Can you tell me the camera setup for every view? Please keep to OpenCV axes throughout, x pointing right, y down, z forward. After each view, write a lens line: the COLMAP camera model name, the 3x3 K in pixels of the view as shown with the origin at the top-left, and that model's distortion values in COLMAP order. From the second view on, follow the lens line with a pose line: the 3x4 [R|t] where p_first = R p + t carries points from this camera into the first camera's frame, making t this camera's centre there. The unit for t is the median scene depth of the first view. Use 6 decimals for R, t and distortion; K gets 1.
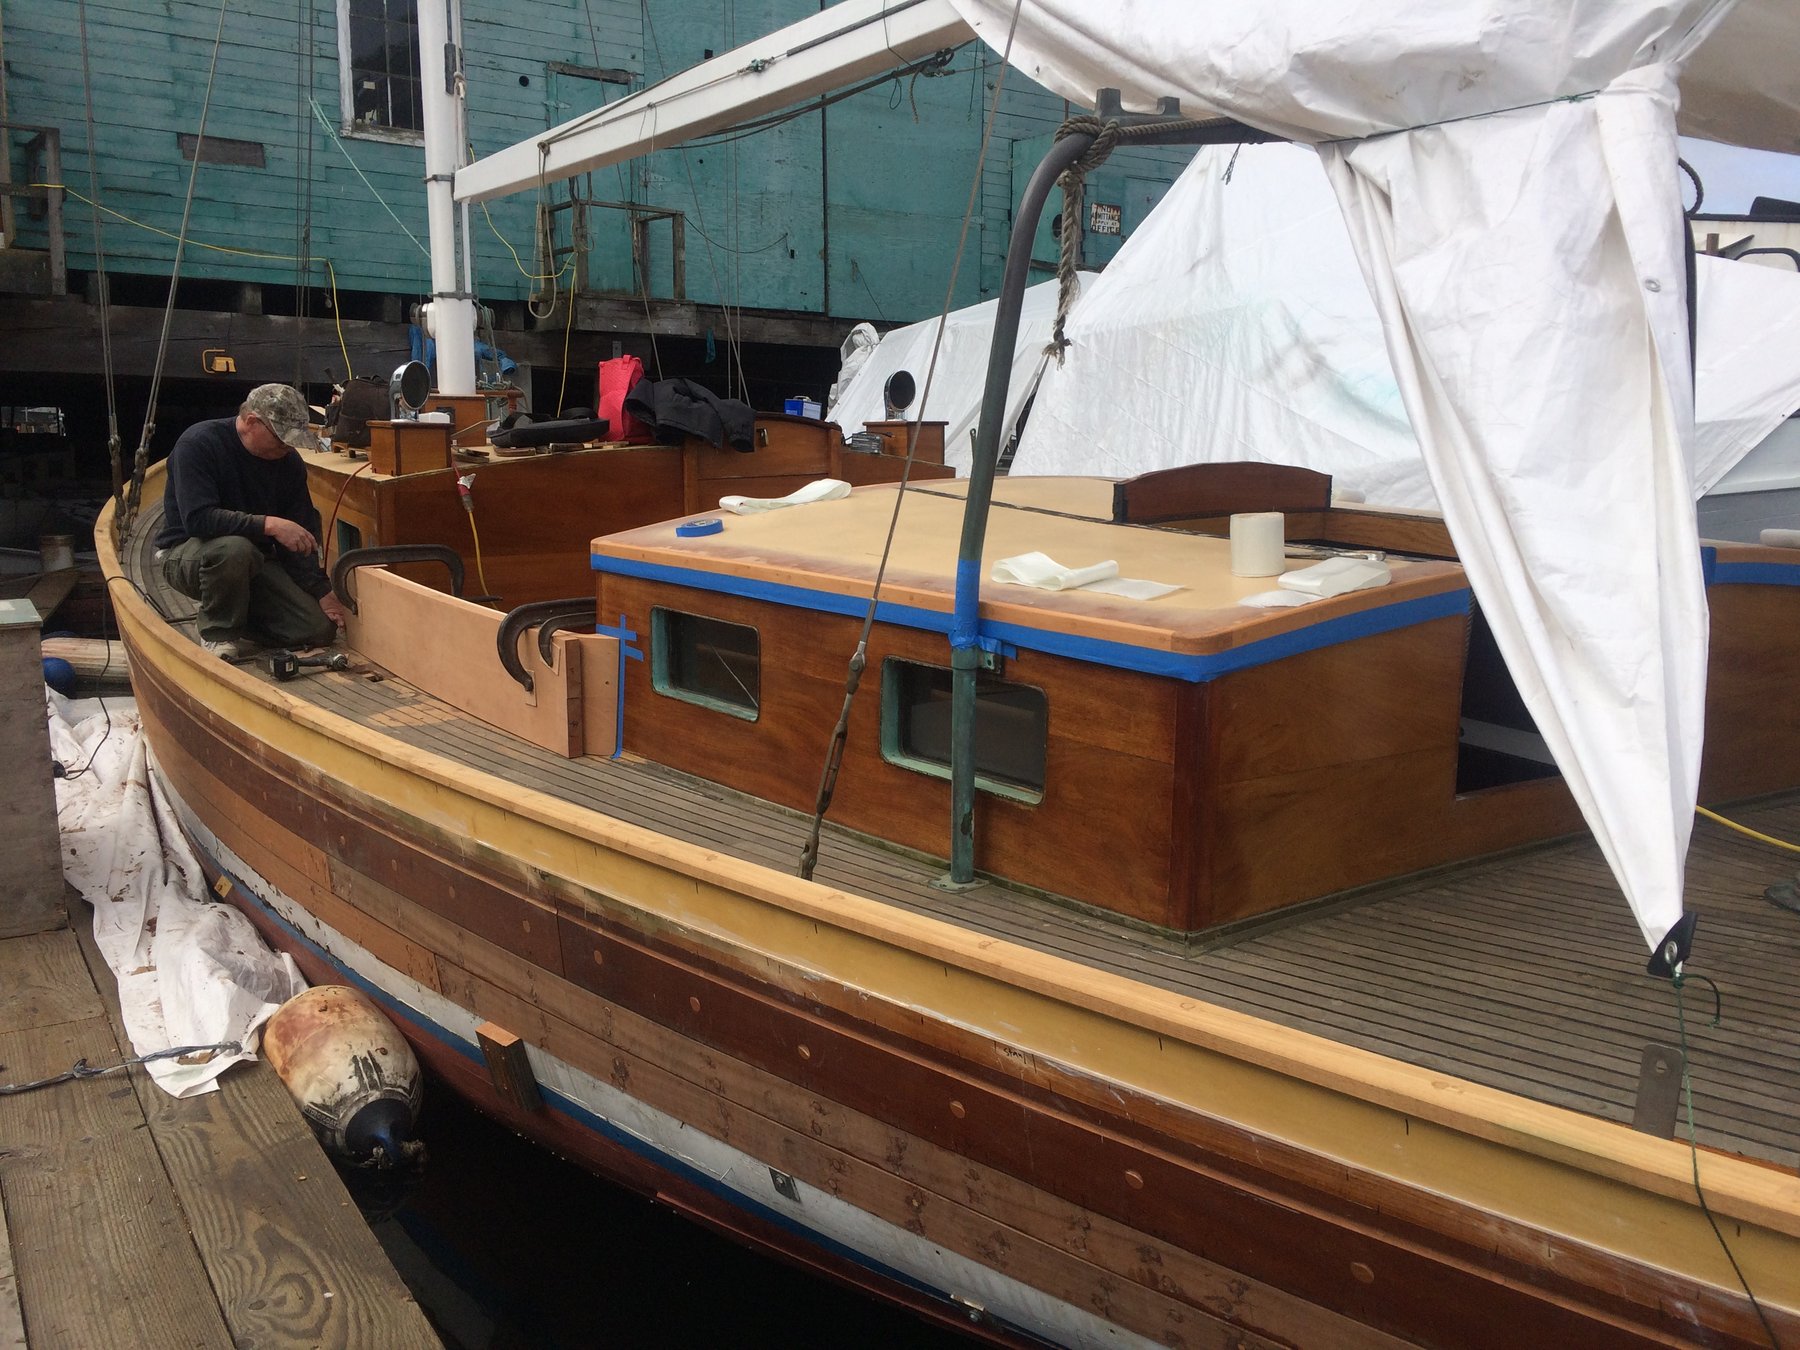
lens RADIAL K [[1563.3, 0, 897.6], [0, 1563.3, 678.1], [0, 0, 1]] dist [0.047404, -0.053548]
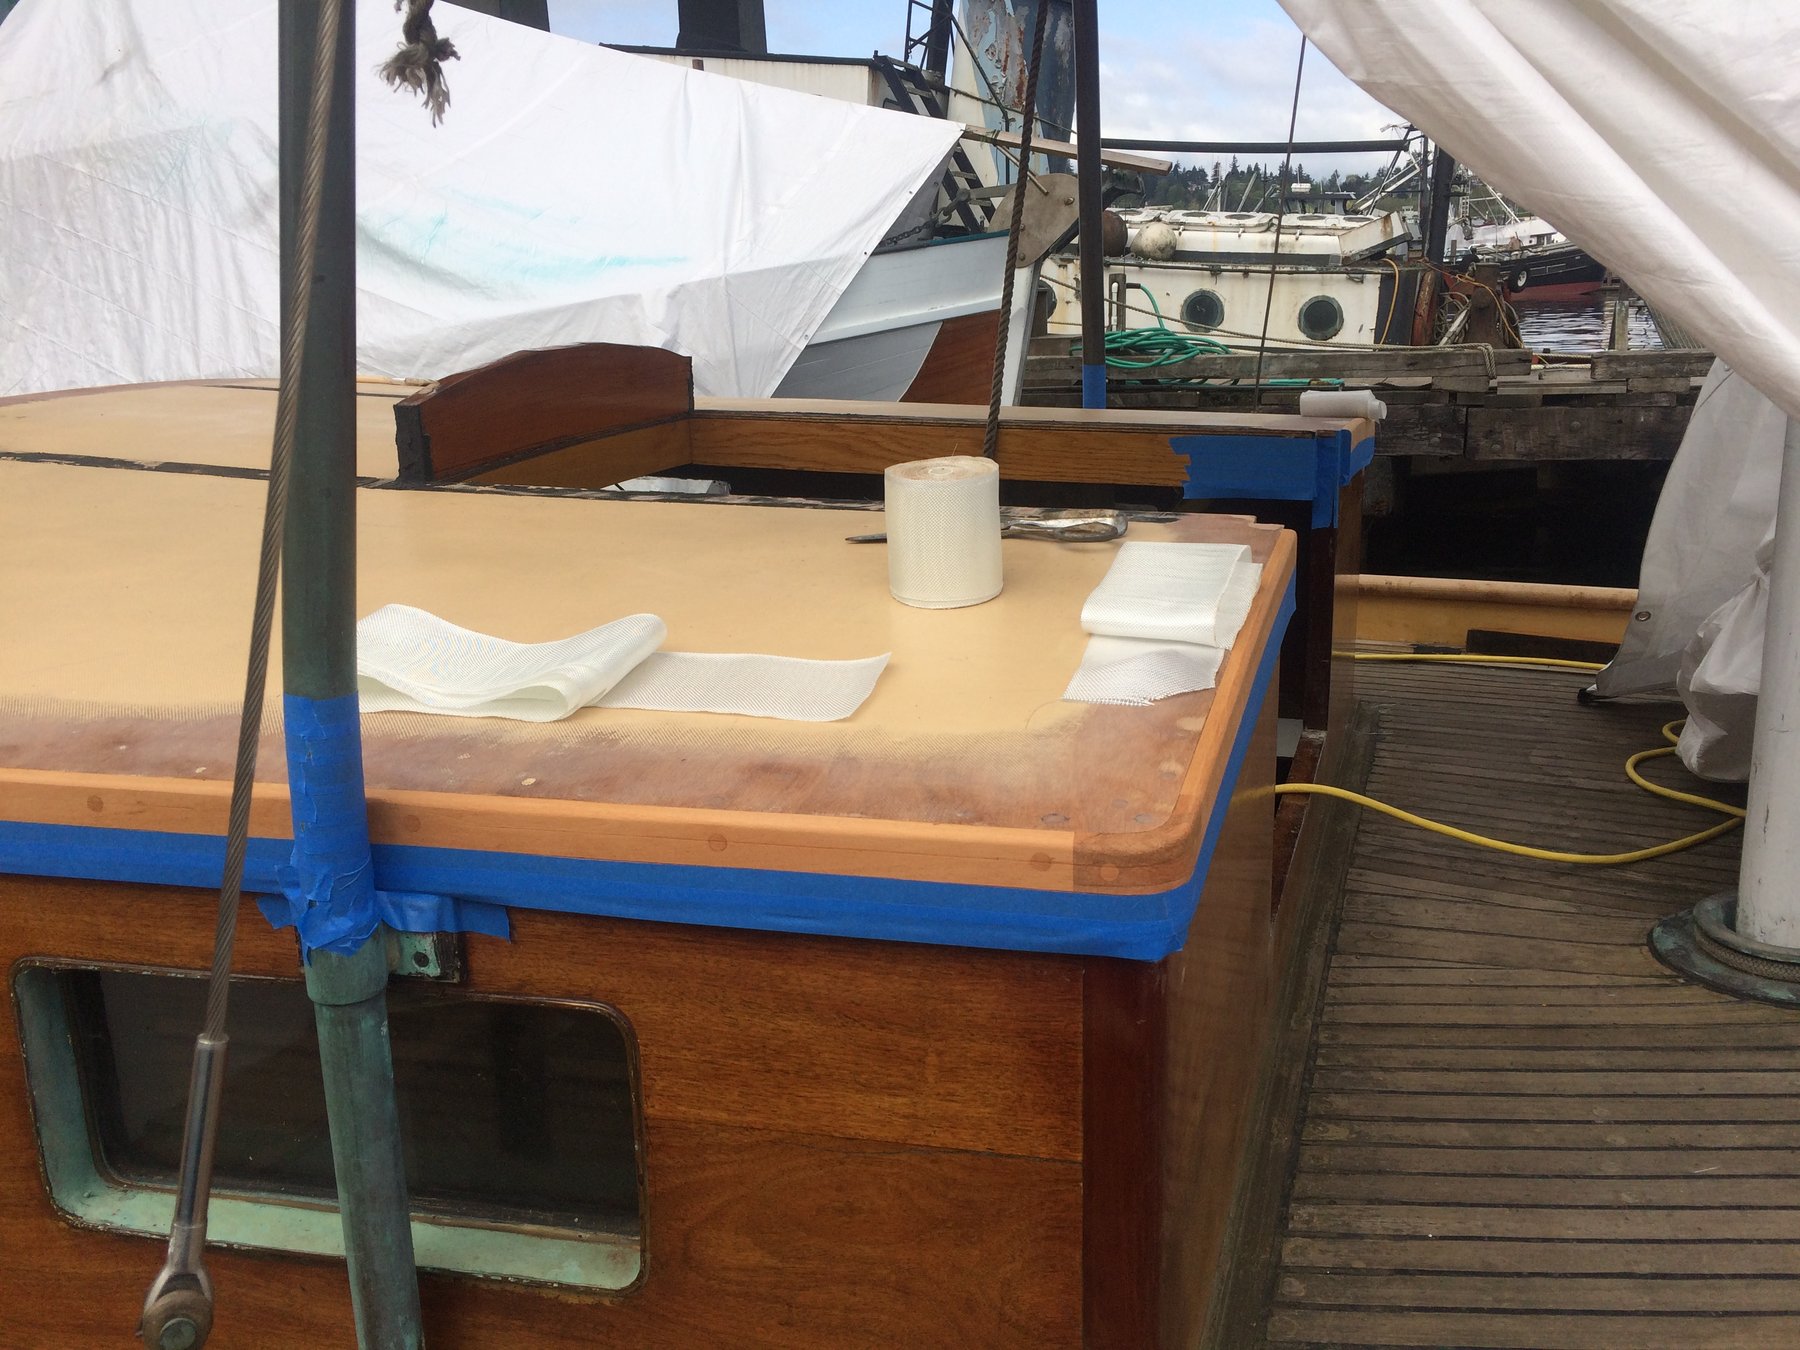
lens RADIAL K [[1563.3, 0, 899.1], [0, 1563.3, 678.6], [0, 0, 1]] dist [0.047404, -0.053548]
pose [[0.783598, -0.191096, 0.591148, -0.016168], [0.139137, 0.981329, 0.132793, -0.030443], [-0.605487, -0.021806, 0.795556, 0.187211]]
